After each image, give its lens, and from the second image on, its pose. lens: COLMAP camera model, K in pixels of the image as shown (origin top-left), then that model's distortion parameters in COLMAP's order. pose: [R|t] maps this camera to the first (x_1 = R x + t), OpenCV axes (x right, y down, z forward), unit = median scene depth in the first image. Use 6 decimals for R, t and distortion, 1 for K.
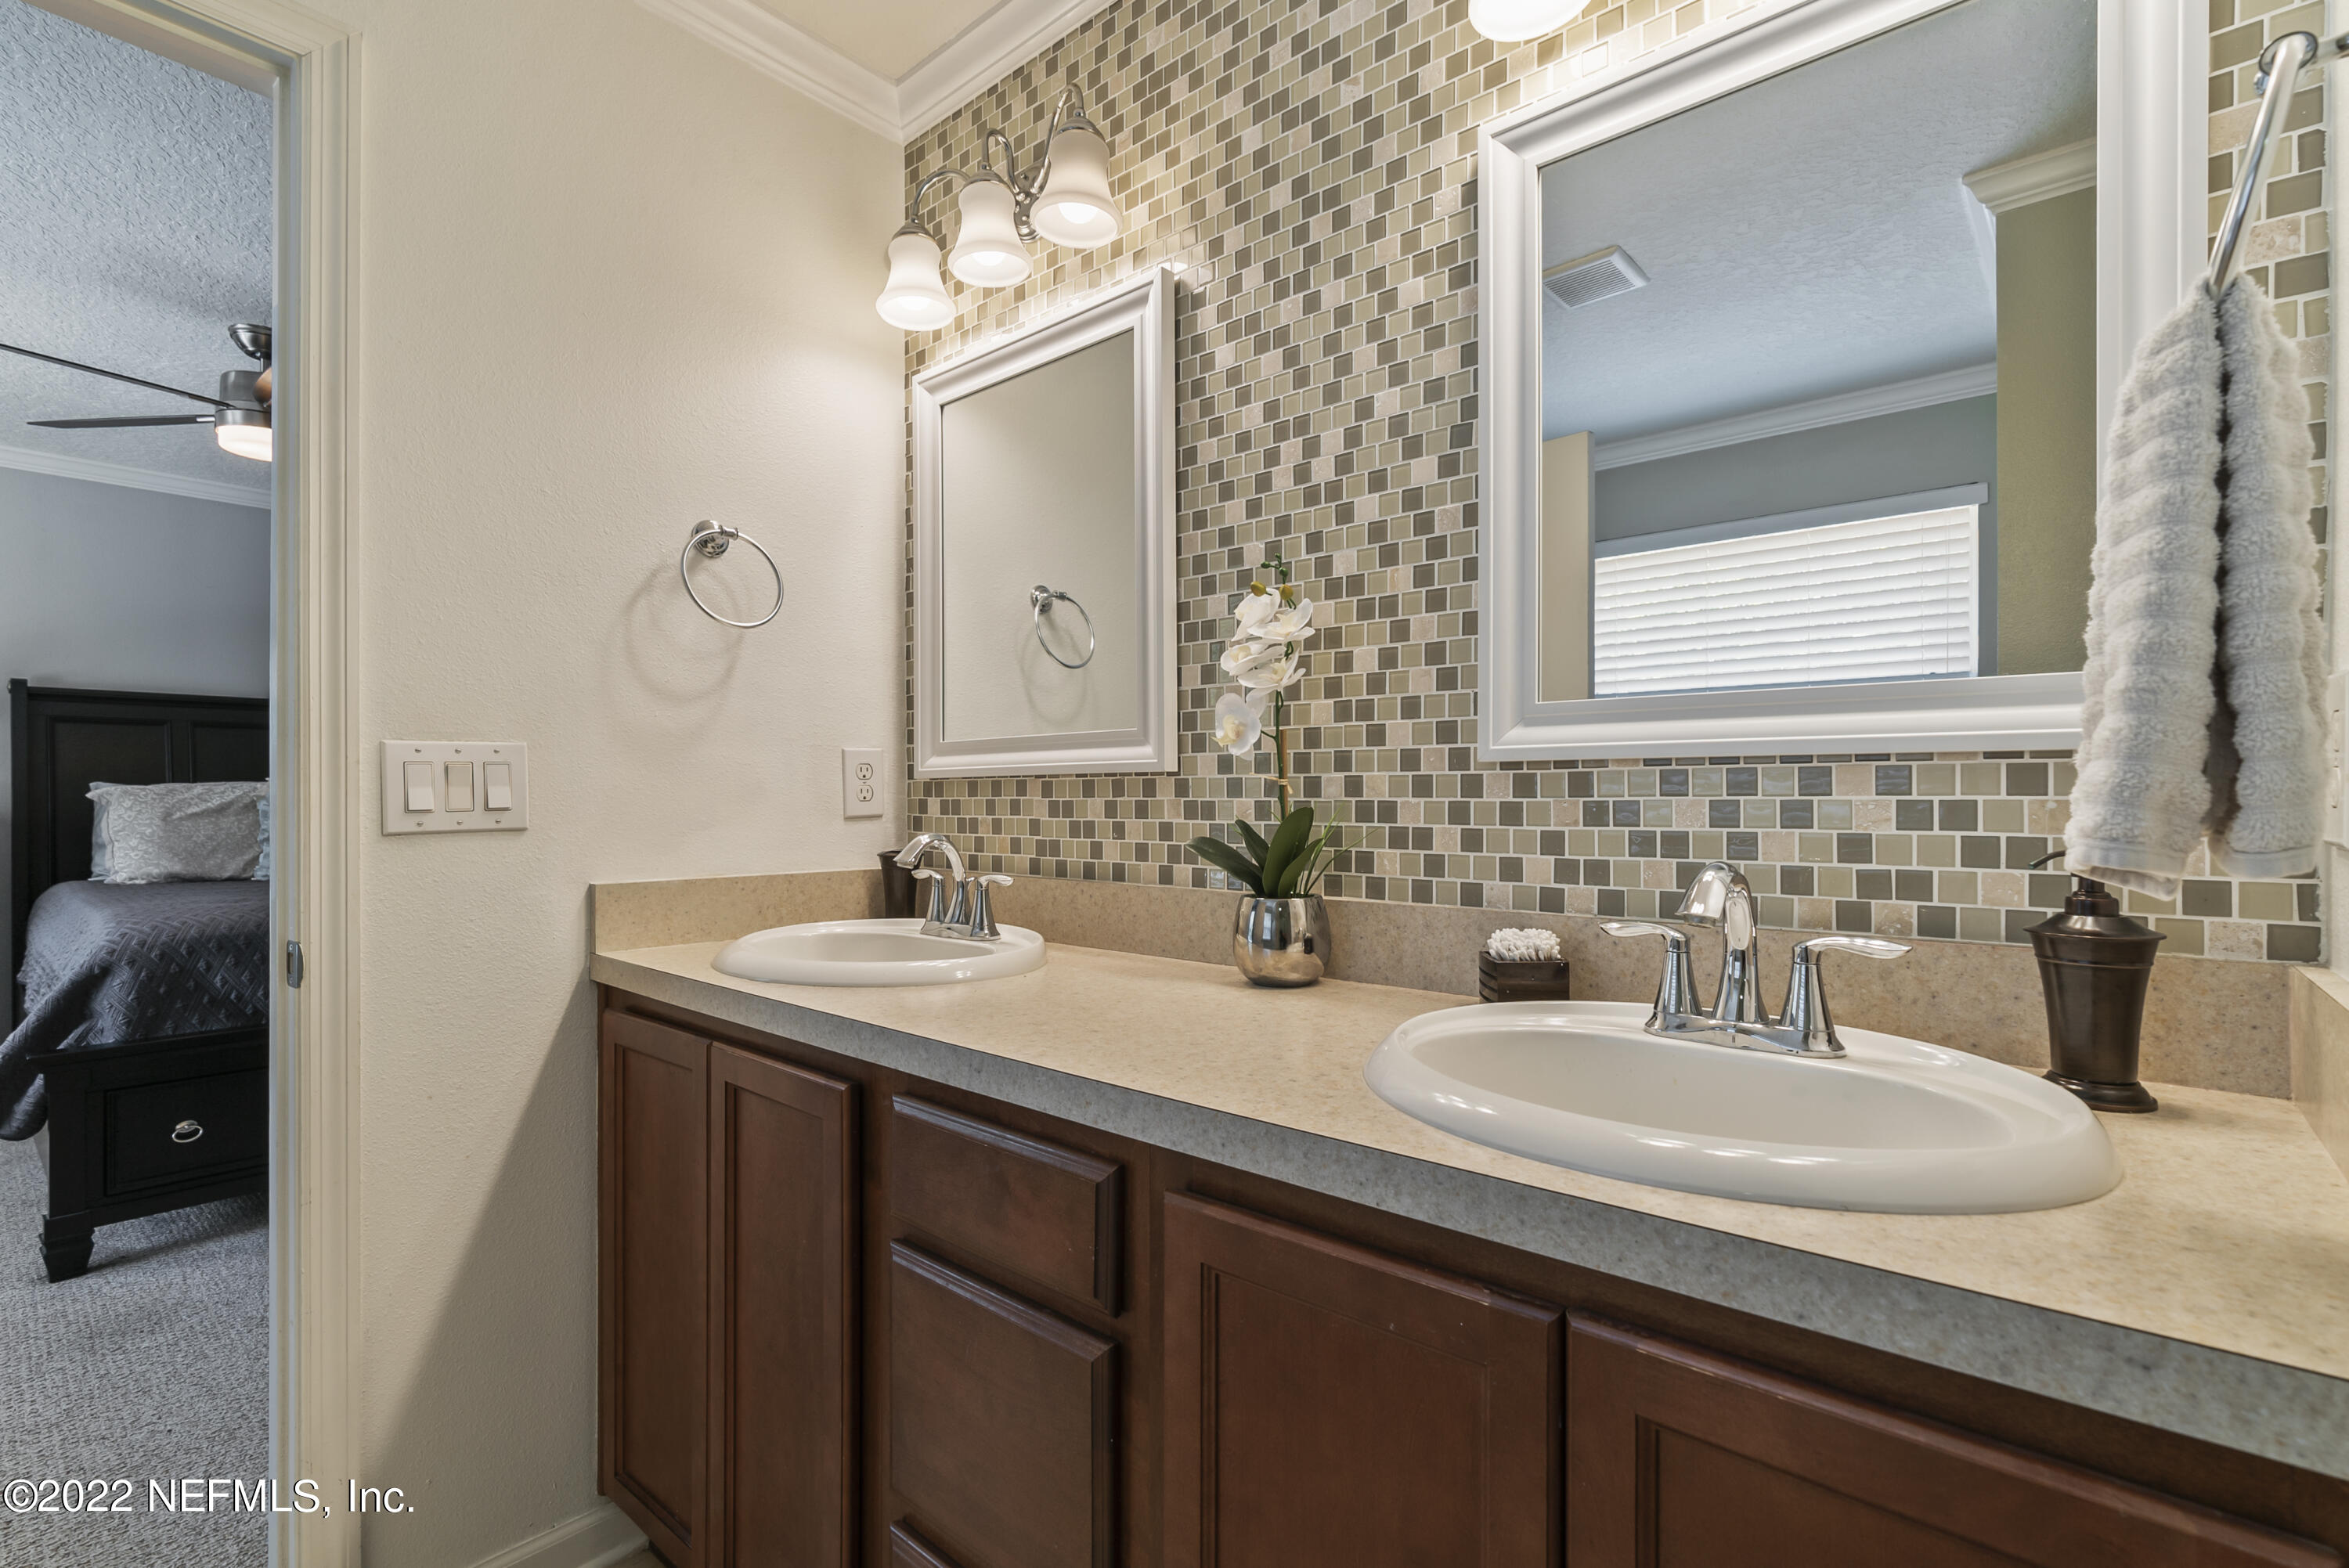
lens RADIAL K [[1079.2, 0, 1169.8], [0, 1079.2, 786.3], [0, 0, 1]] dist [0.004260, -0.002745]
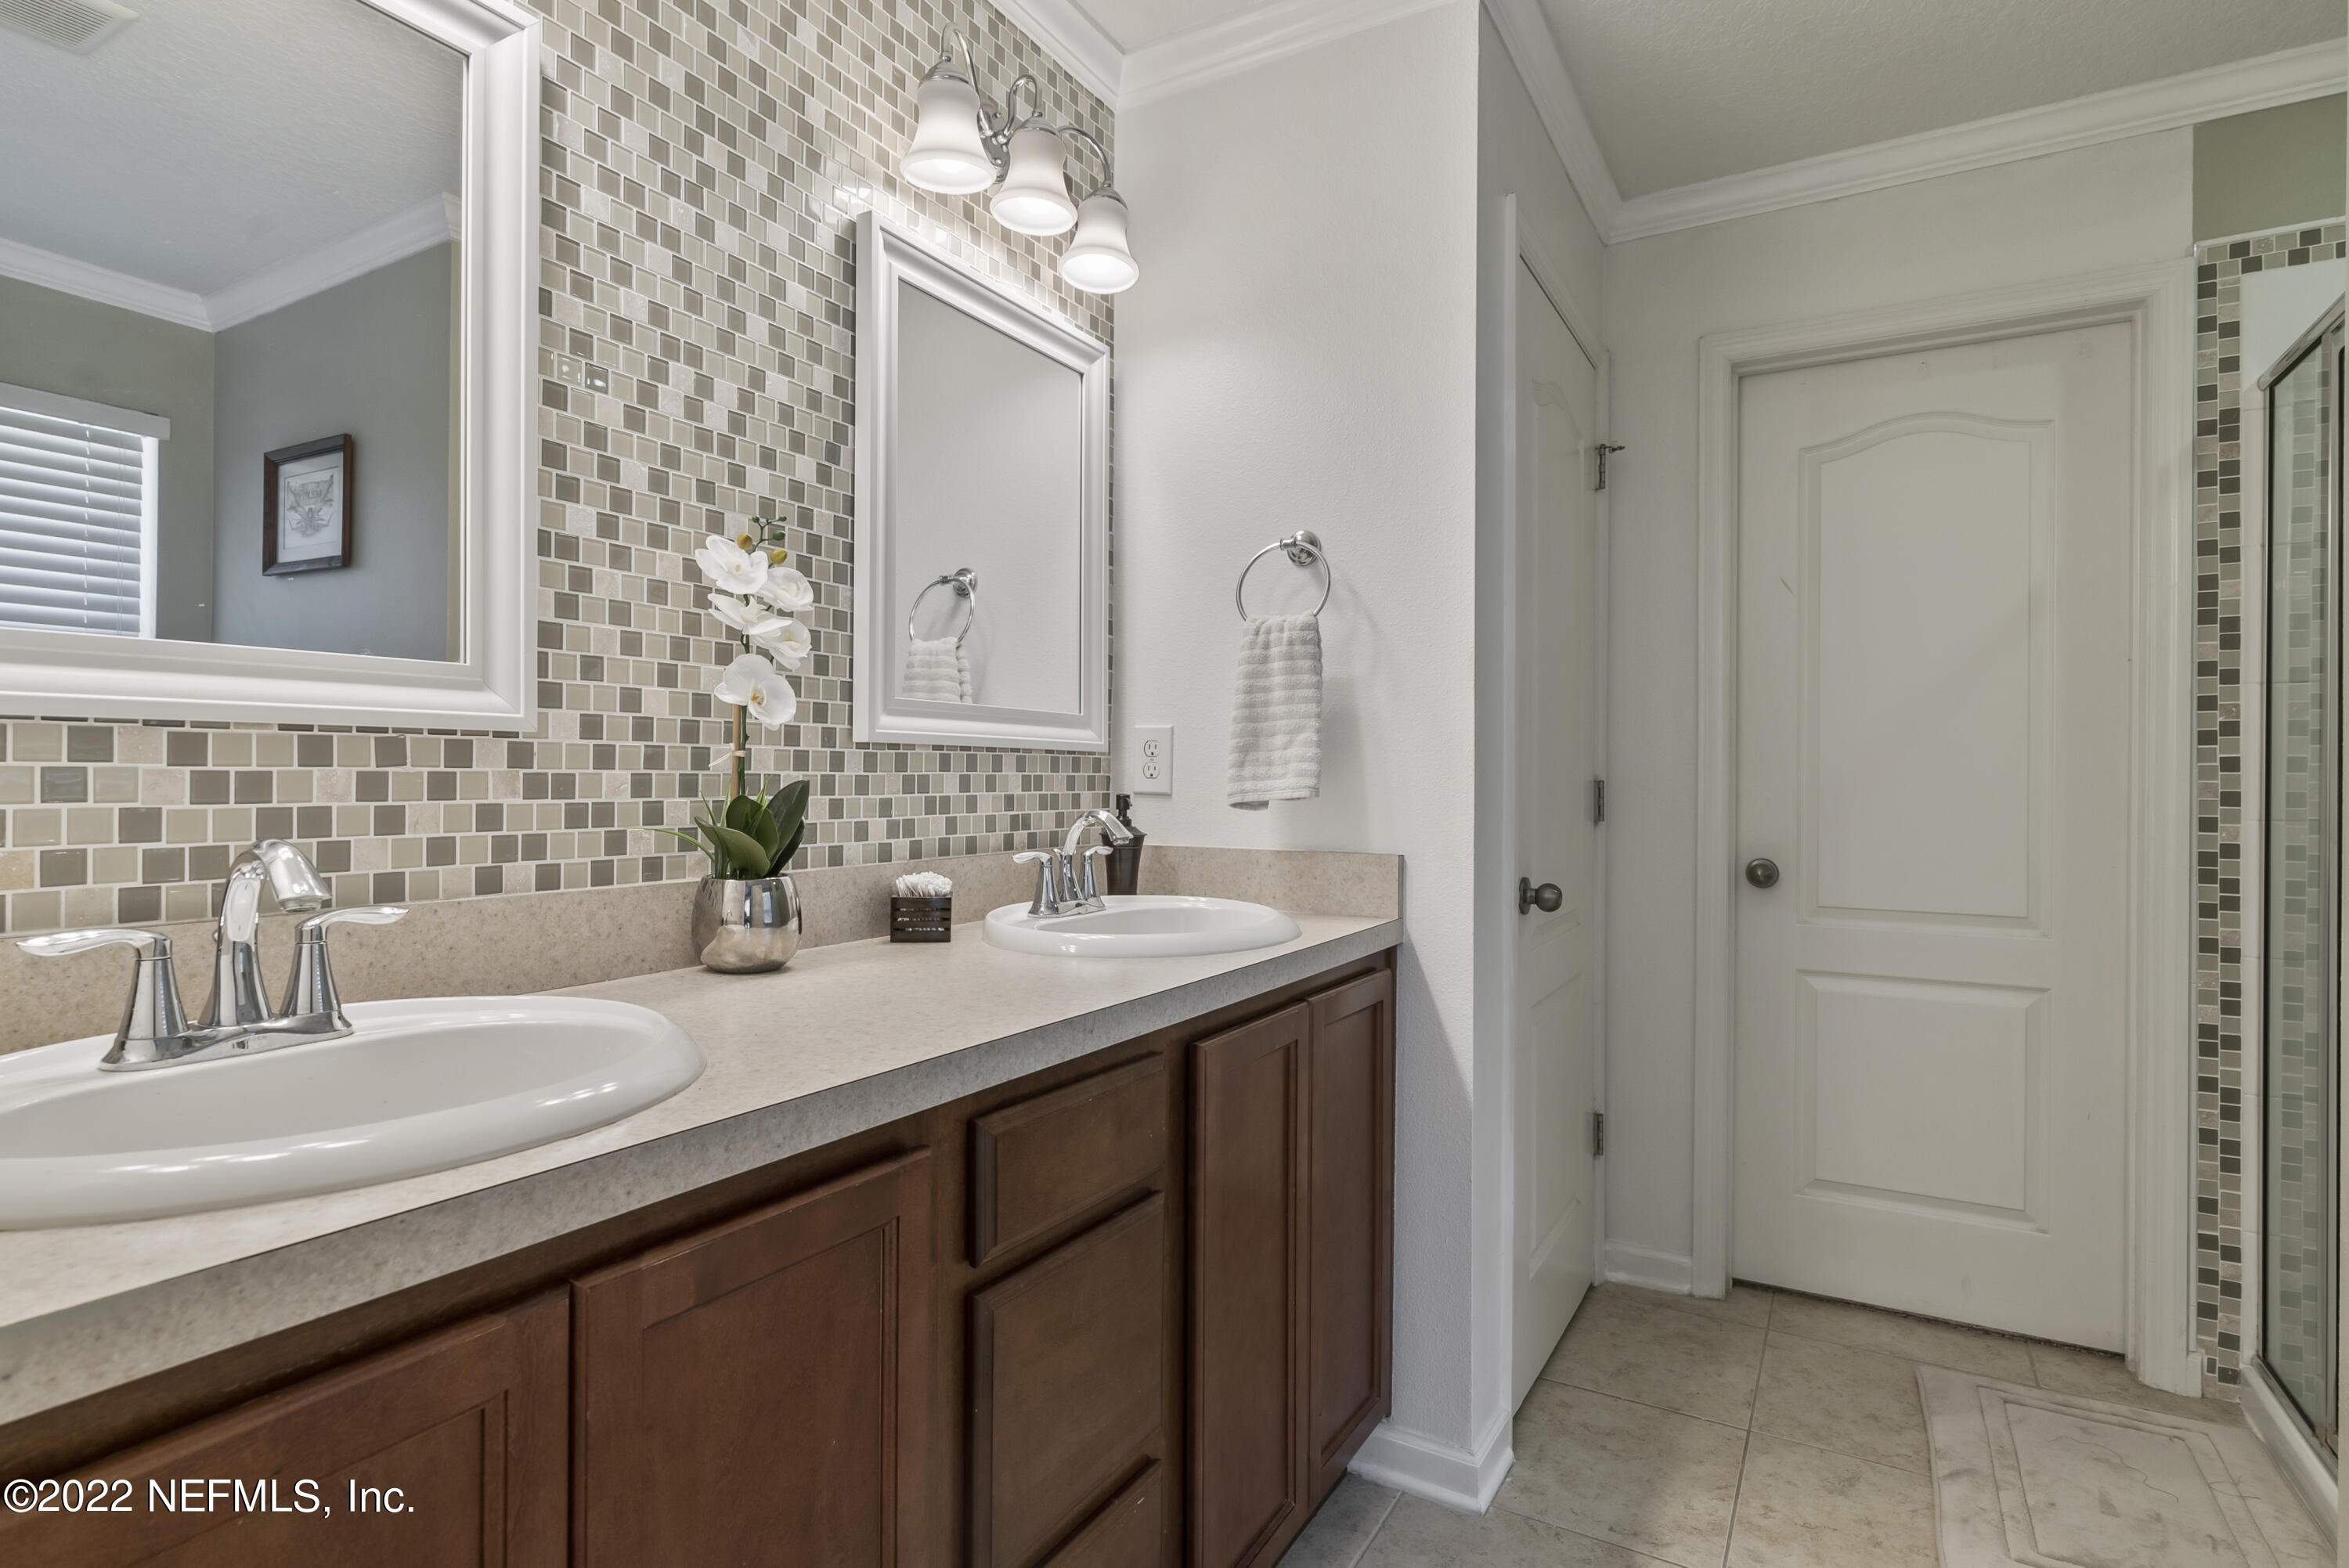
lens RADIAL K [[1150.1, 0, 1170.4], [0, 1150.1, 784.8], [0, 0, 1]] dist [-0.020648, -0.000270]
pose [[-0.184257, -0.008545, 0.982841, -0.903993], [-0.017789, 0.999827, 0.005358, 0.010441], [-0.982717, -0.016497, -0.184377, 0.795626]]
